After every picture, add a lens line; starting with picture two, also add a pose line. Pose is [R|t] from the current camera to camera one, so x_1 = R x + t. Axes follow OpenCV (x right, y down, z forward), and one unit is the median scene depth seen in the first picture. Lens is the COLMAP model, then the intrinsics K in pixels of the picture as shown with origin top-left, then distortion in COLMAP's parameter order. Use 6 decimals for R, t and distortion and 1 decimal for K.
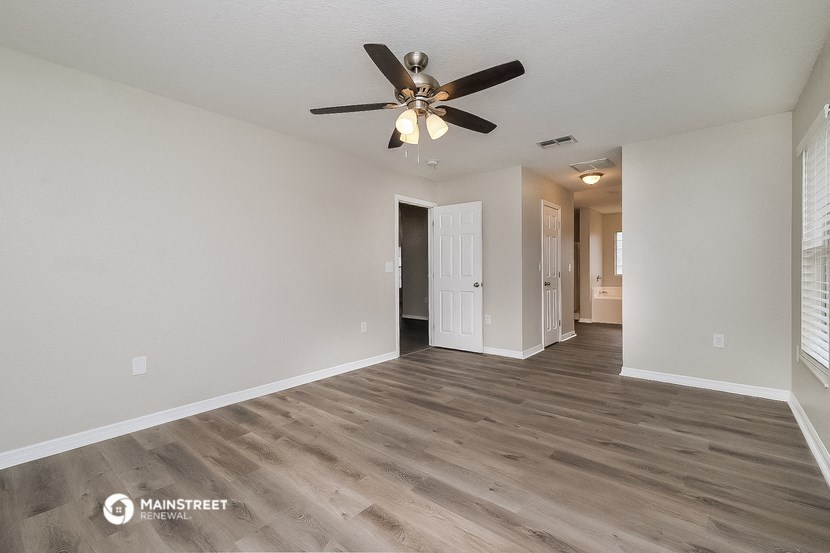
lens RADIAL K [[367.8, 0, 415.1], [0, 367.8, 273.2], [0, 0, 1]] dist [0.003264, 0.000231]
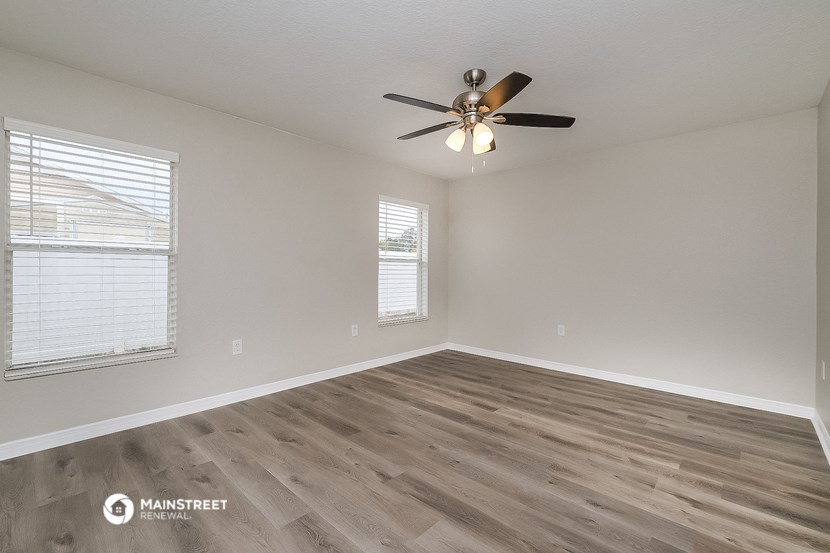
lens RADIAL K [[367.8, 0, 415.3], [0, 367.8, 272.8], [0, 0, 1]] dist [0.003264, 0.000231]
pose [[-0.998466, -0.001476, 0.055356, 0.109437], [-0.000629, 0.999882, 0.015321, -0.027235], [-0.055373, 0.015262, -0.998349, 1.941029]]
